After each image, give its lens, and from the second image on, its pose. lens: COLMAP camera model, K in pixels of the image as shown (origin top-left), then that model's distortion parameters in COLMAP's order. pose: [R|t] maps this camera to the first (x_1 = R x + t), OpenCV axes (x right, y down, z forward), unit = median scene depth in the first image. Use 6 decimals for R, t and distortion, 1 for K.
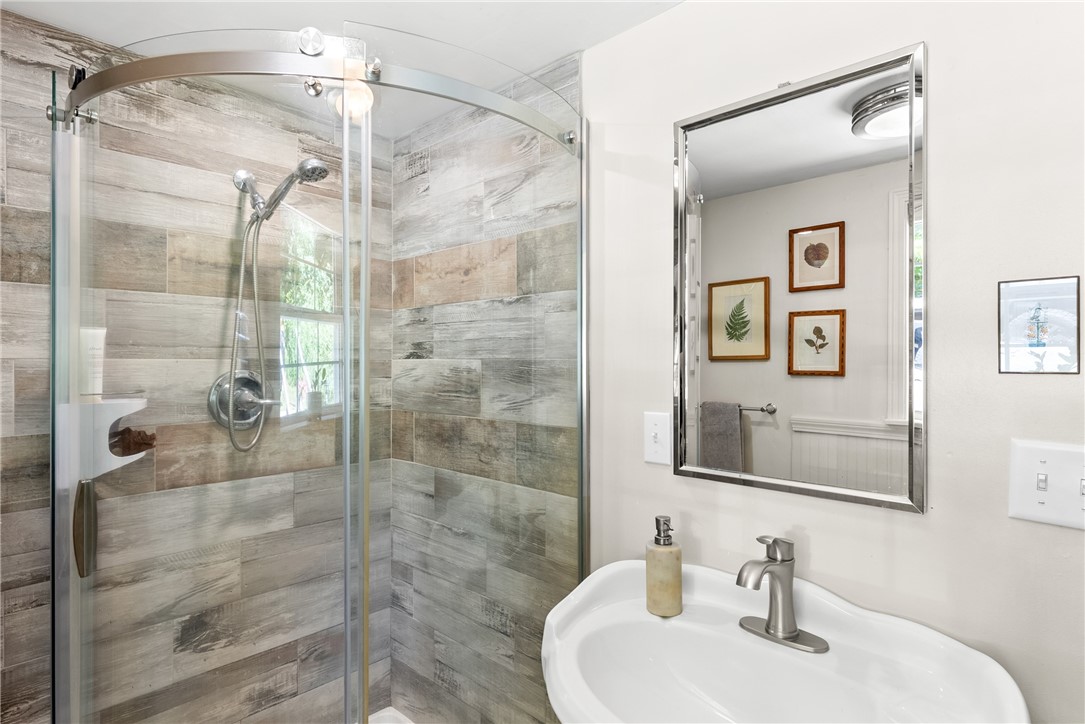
lens RADIAL K [[554.2, 0, 544.6], [0, 554.2, 359.9], [0, 0, 1]] dist [0.000954, -0.000060]
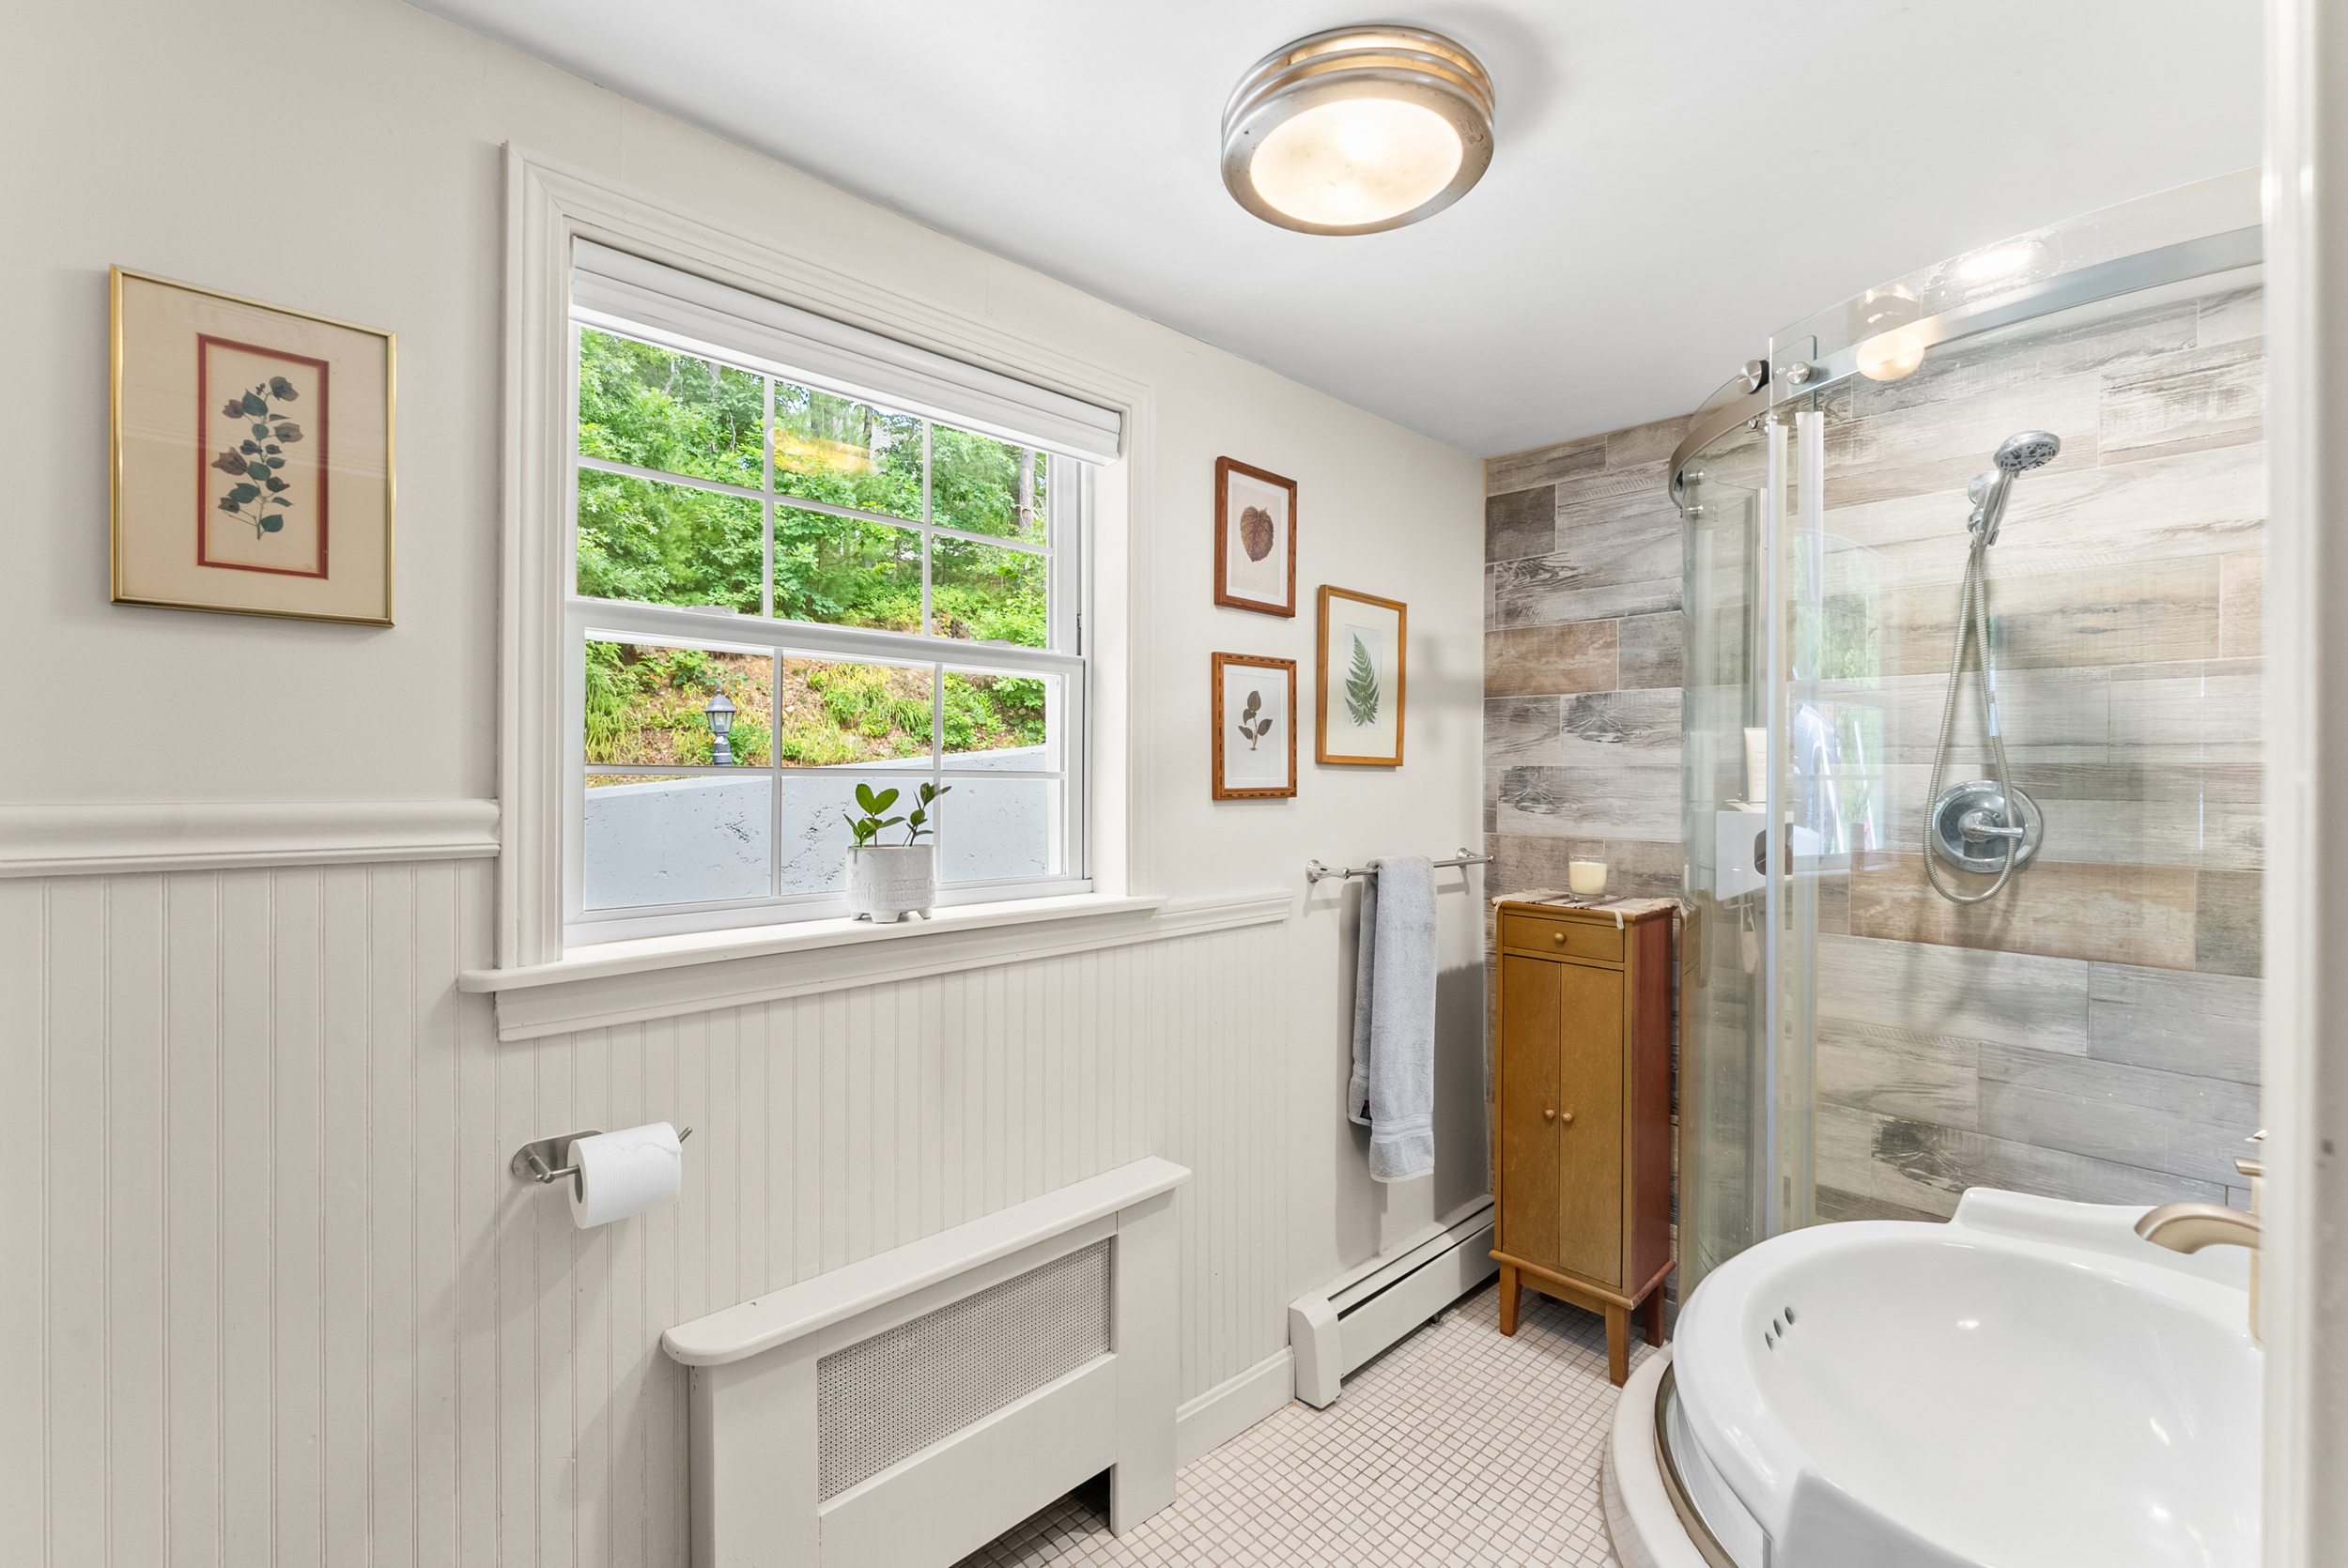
lens RADIAL K [[1066.4, 0, 1176.9], [0, 1066.4, 778.3], [0, 0, 1]] dist [0.004022, 0.000256]
pose [[-0.031062, 0.007810, -0.999487, 0.765798], [-0.003822, 0.999961, 0.007932, 0.009054], [0.999510, 0.004066, -0.031031, 0.101802]]
